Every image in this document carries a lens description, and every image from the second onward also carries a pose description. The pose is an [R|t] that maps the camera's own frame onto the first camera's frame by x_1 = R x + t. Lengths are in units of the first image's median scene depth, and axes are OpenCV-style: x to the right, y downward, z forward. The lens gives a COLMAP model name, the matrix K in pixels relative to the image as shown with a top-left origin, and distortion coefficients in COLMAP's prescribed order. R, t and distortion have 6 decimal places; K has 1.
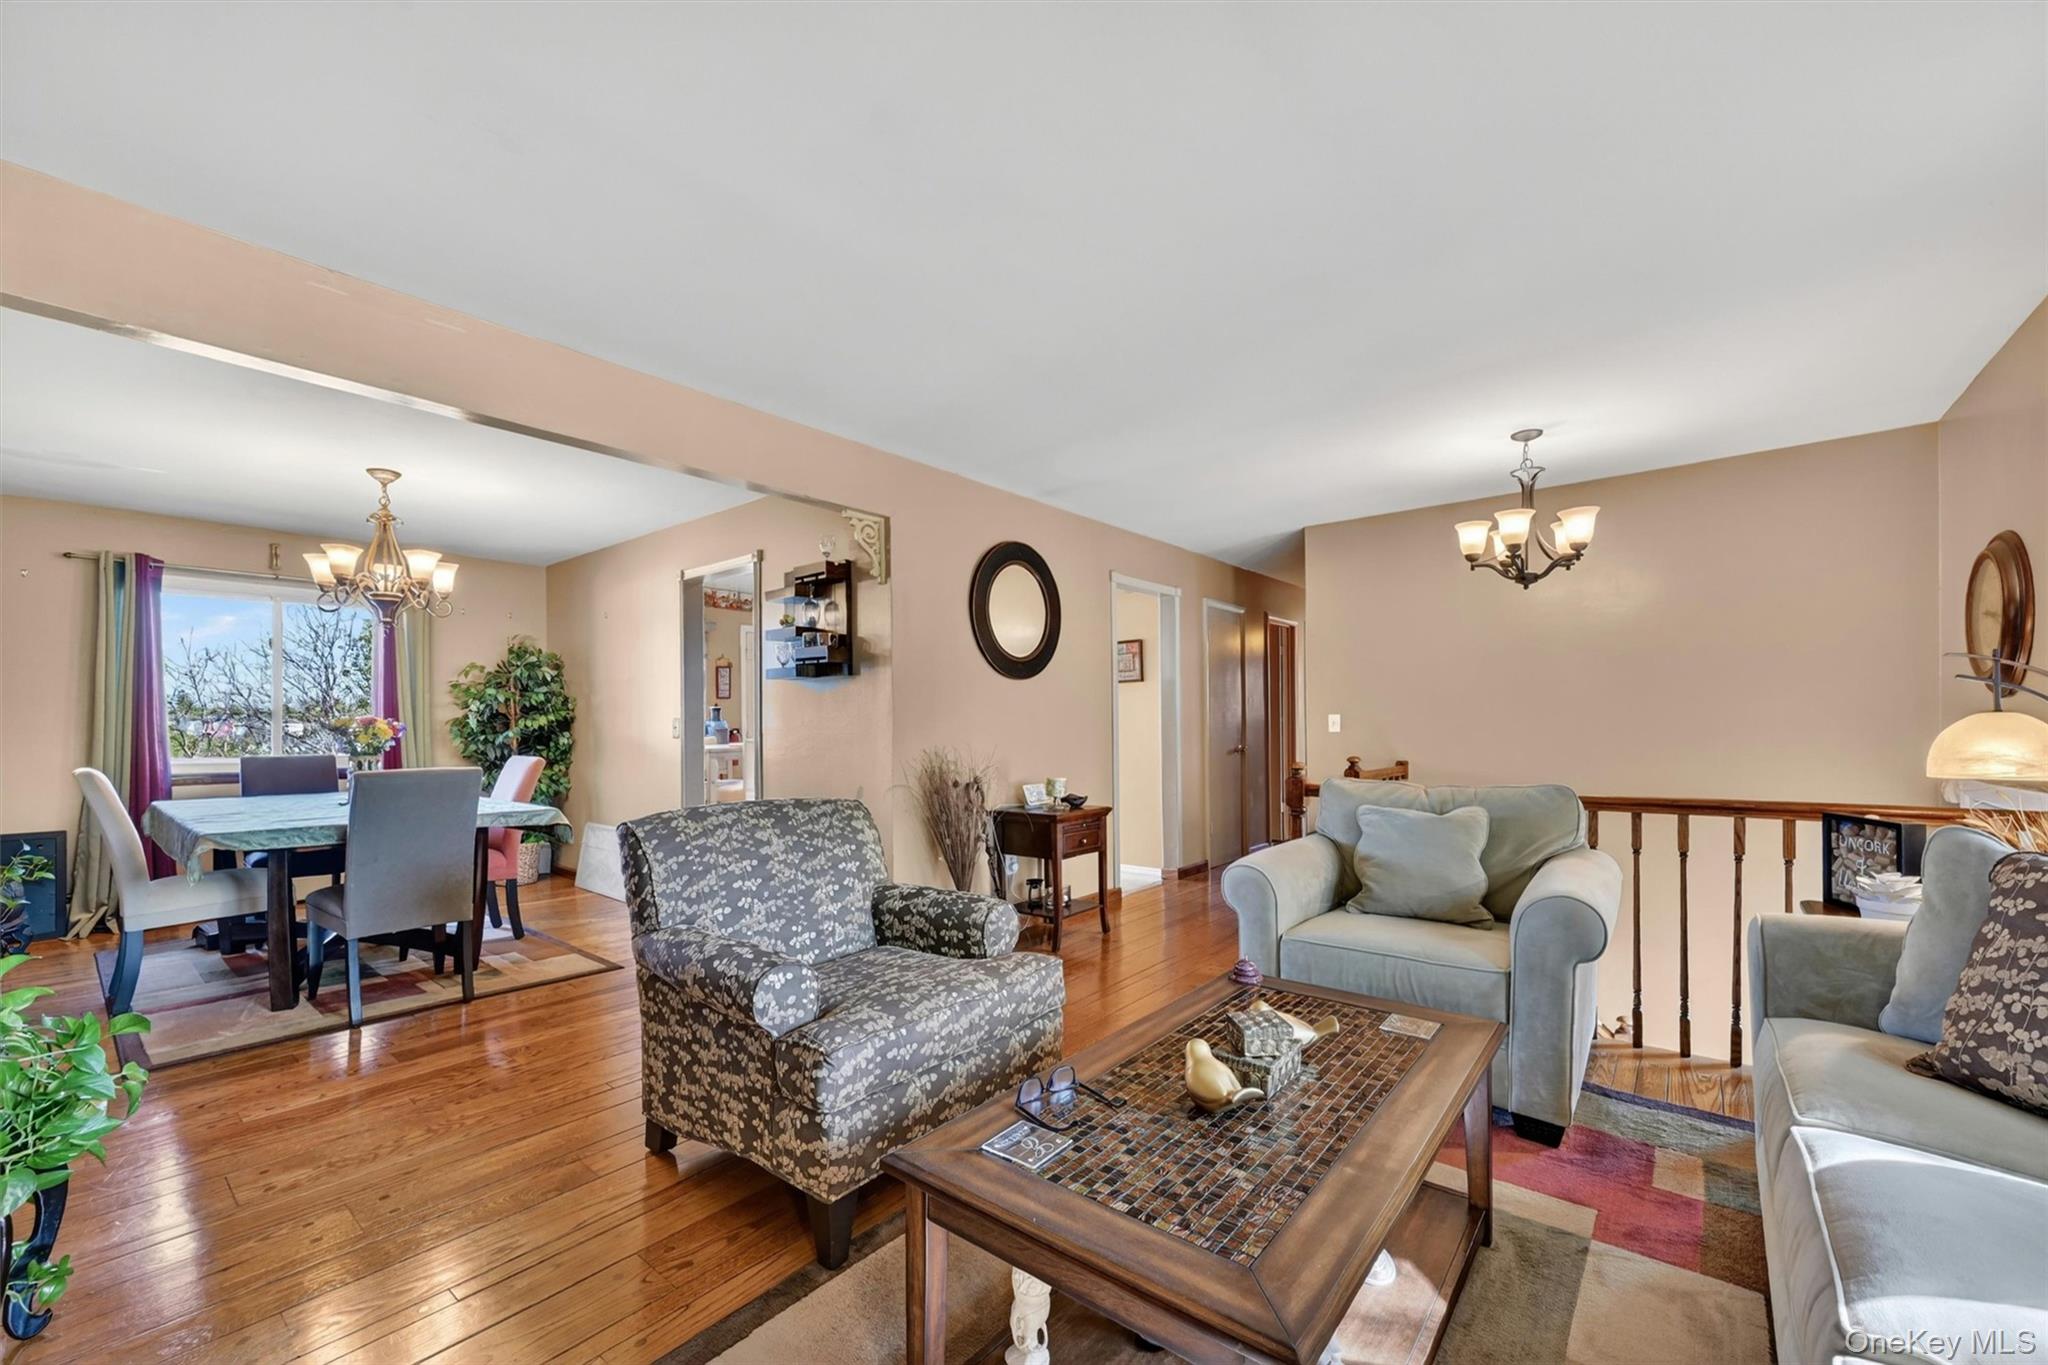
lens RADIAL K [[819.2, 0, 1031.7], [0, 819.2, 714.7], [0, 0, 1]] dist [0.000441, -0.001761]
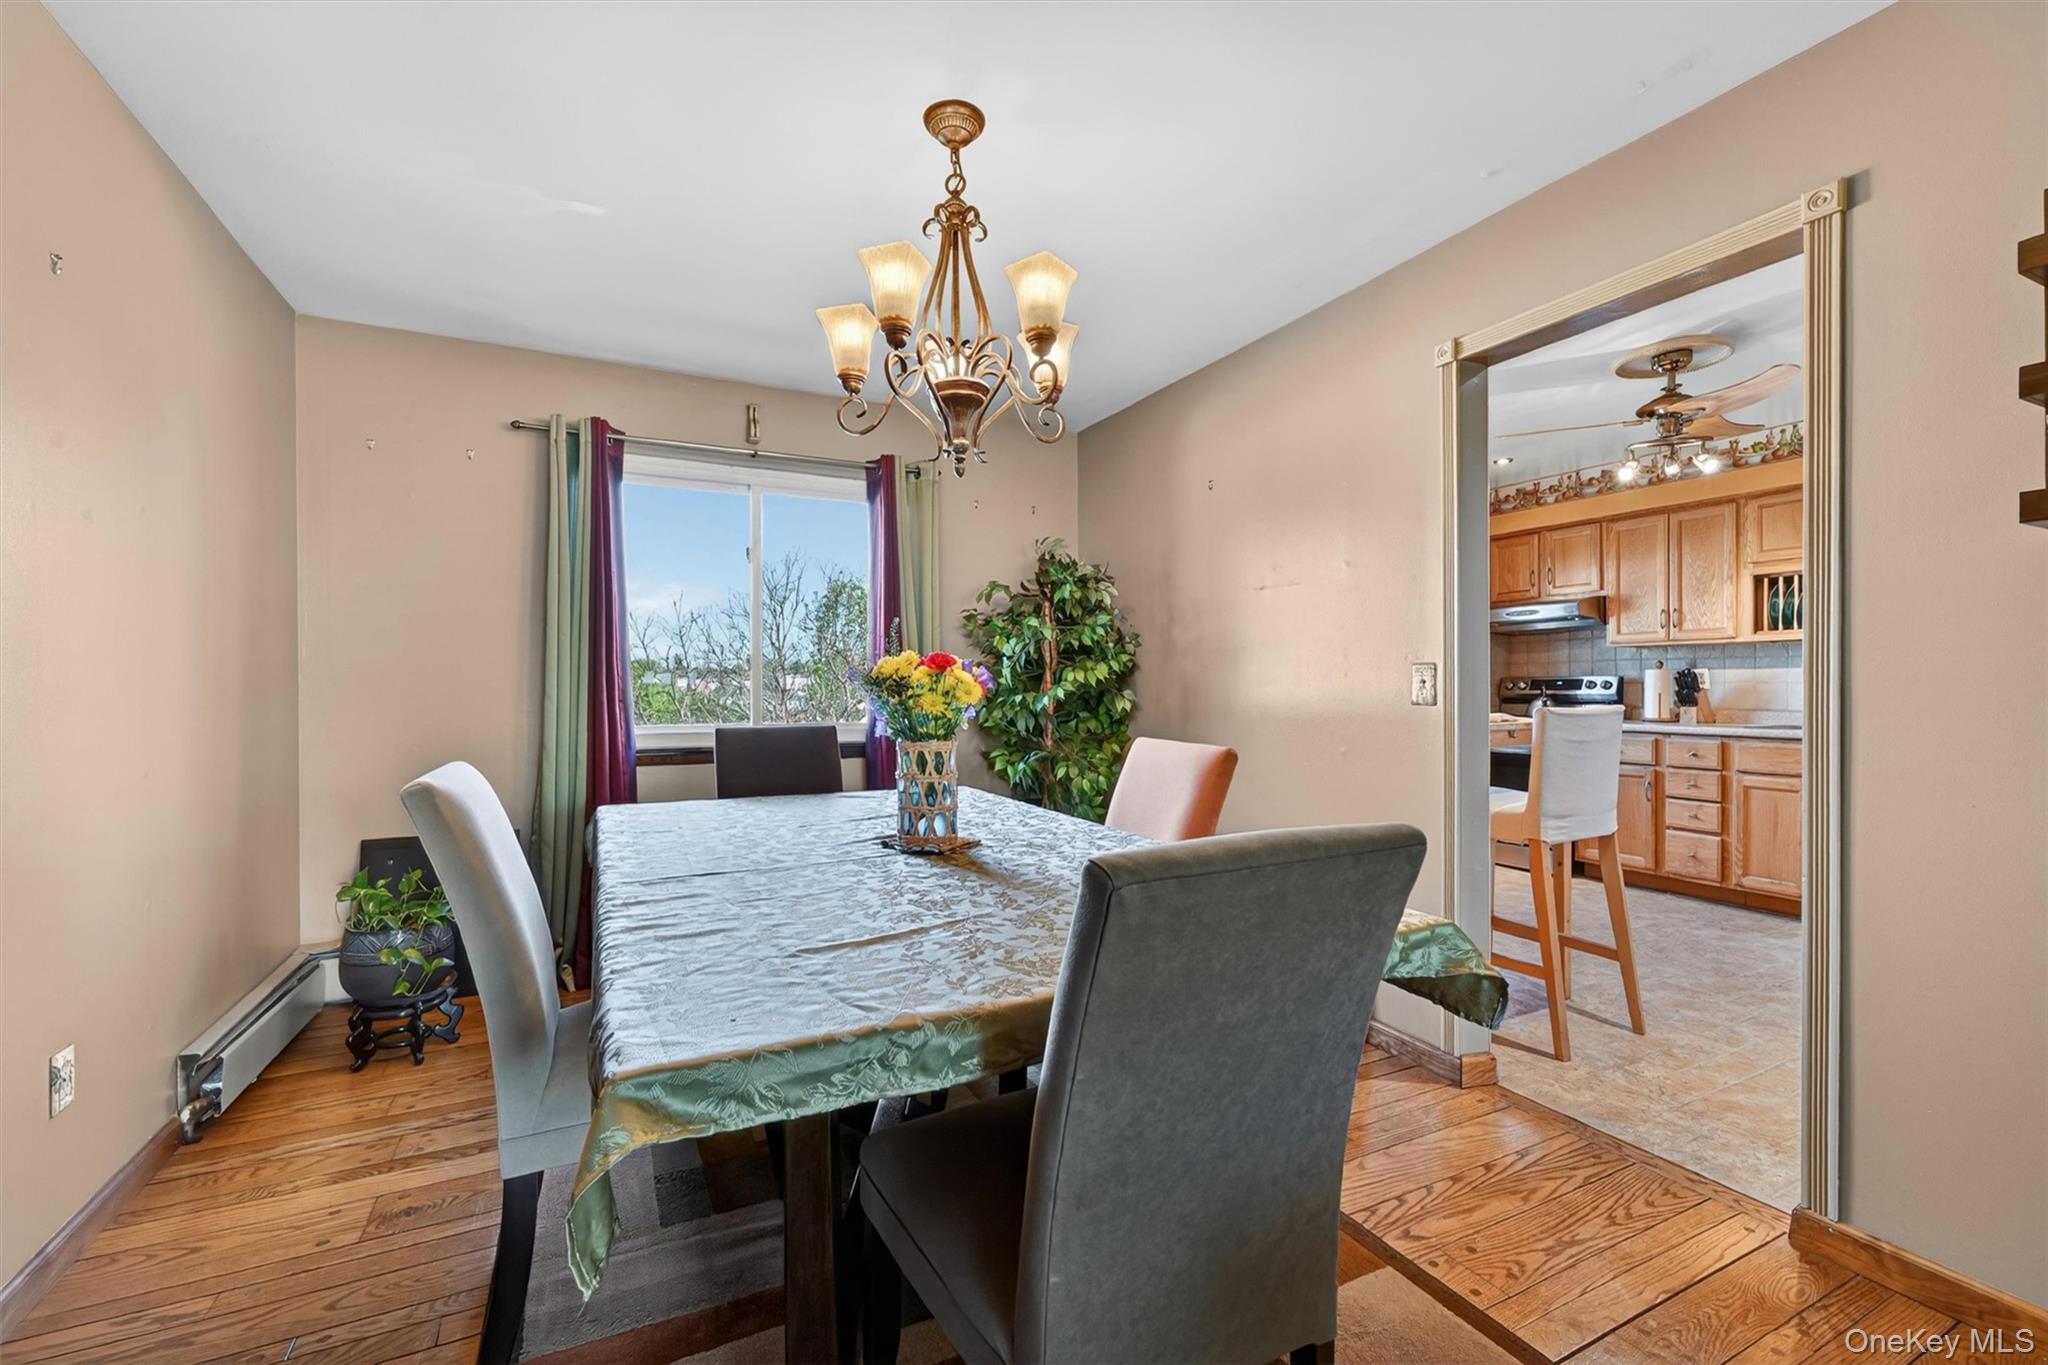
lens RADIAL K [[847.3, 0, 1038.8], [0, 847.3, 691.6], [0, 0, 1]] dist [-0.001570, -0.000036]
pose [[0.919857, 0.007106, -0.392189, -0.395454], [0.001031, 0.999789, 0.020532, 0.009860], [0.392252, -0.019291, 0.919656, 0.408671]]
